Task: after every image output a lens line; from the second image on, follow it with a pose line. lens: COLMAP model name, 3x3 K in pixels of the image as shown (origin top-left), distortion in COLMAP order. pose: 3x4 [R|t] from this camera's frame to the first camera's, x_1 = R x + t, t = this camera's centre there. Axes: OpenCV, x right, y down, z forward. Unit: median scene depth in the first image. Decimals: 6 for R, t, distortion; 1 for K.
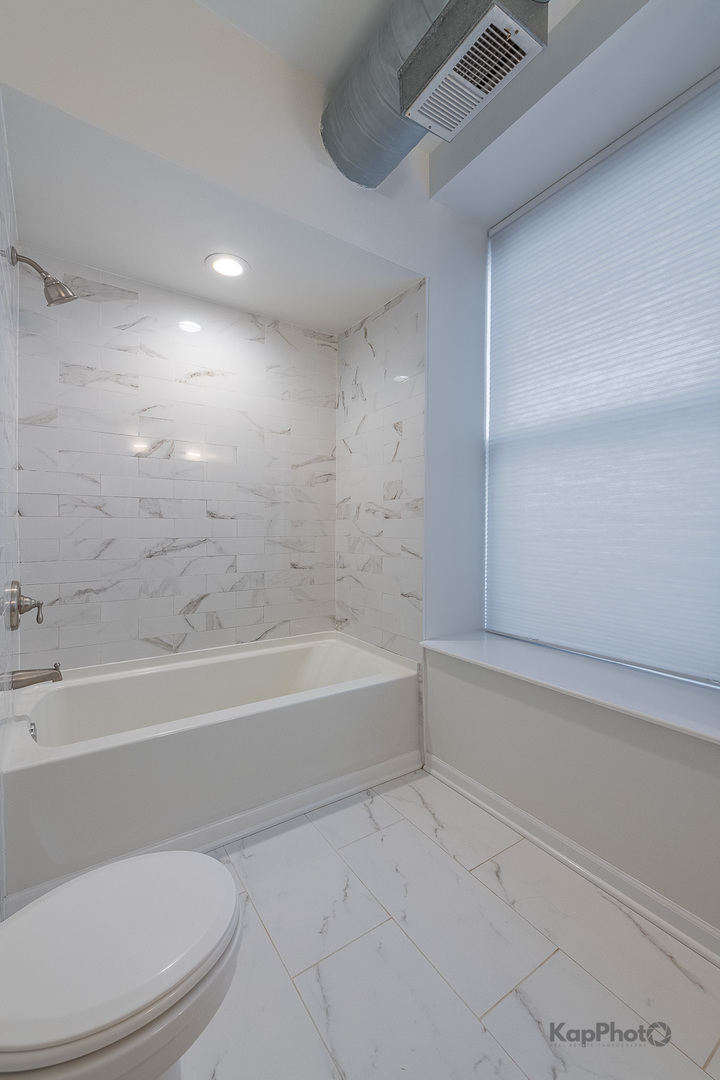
lens RADIAL K [[451.8, 0, 343.2], [0, 451.8, 536.0], [0, 0, 1]] dist [0.014957, -0.005709]
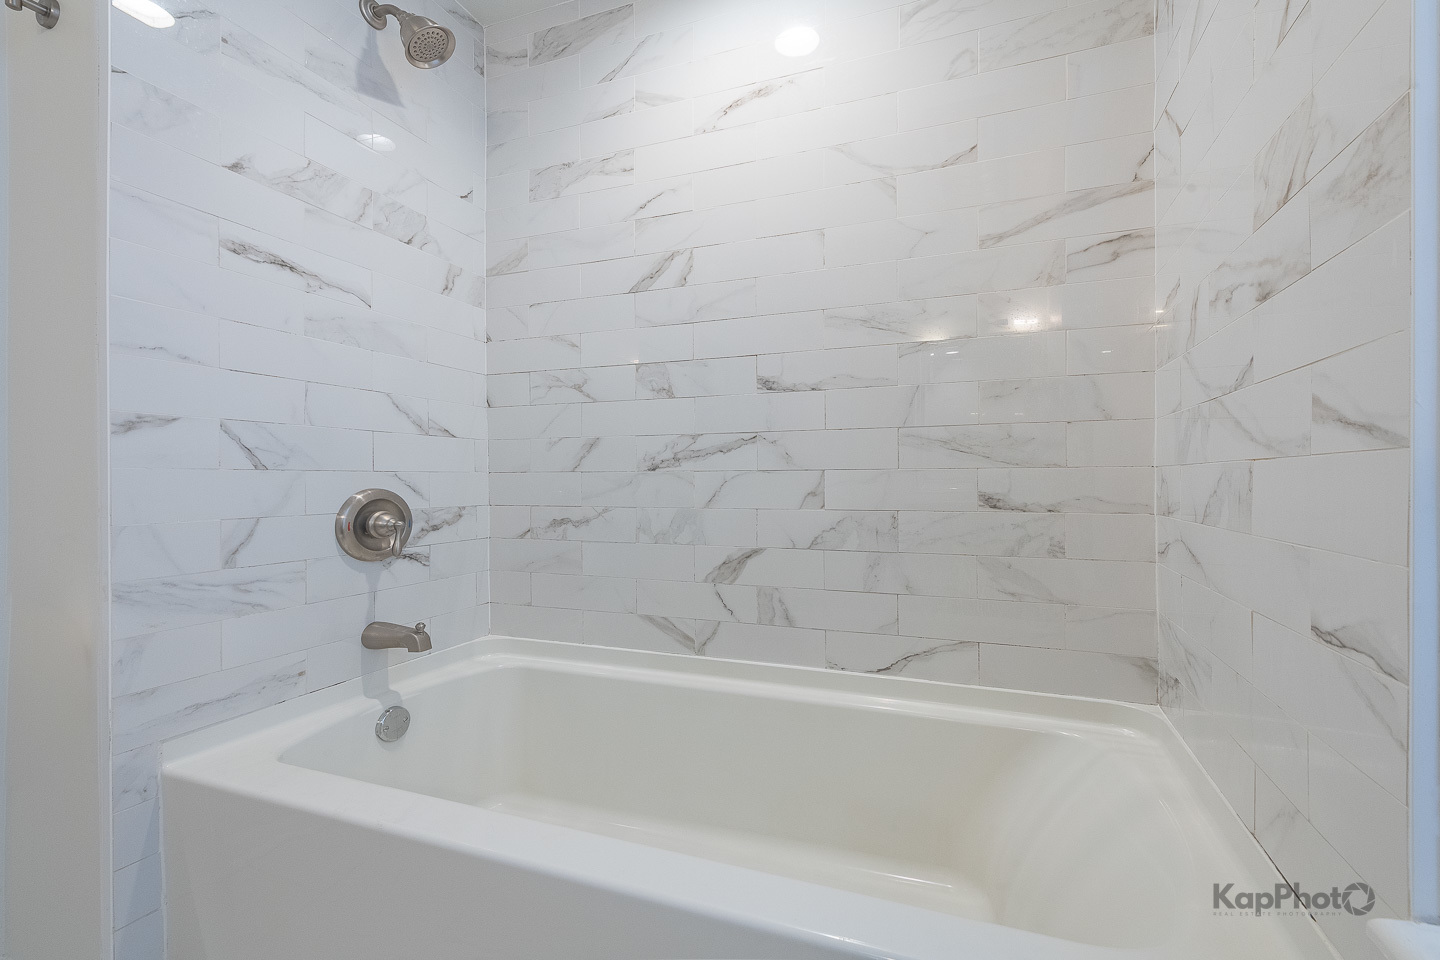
lens RADIAL K [[597.3, 0, 720.0], [0, 597.3, 480.0], [0, 0, 1]] dist [0.014684, -0.000265]
pose [[0.566403, -0.009007, -0.824079, 0.208309], [-0.002861, 0.999913, -0.012896, 0.064592], [0.824123, 0.009662, 0.566328, 0.618327]]
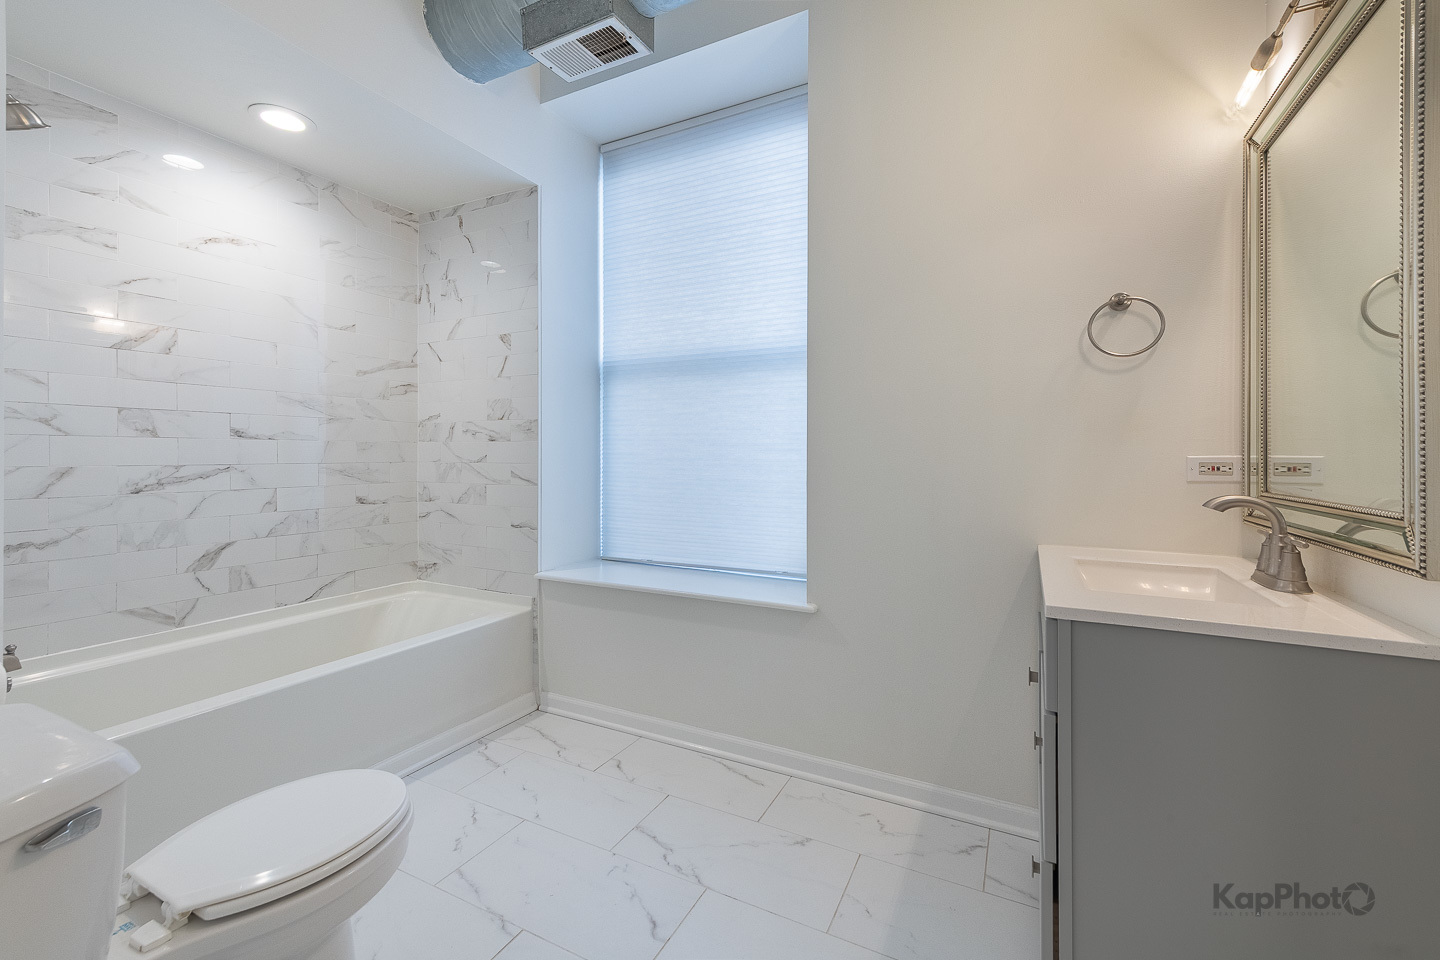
lens RADIAL K [[602.4, 0, 729.0], [0, 602.4, 458.9], [0, 0, 1]] dist [0.014957, -0.005709]
pose [[0.859277, -0.004430, 0.511491, -0.114046], [0.008878, 0.999941, -0.006253, 0.007580], [-0.511433, 0.009914, 0.859266, -0.258322]]
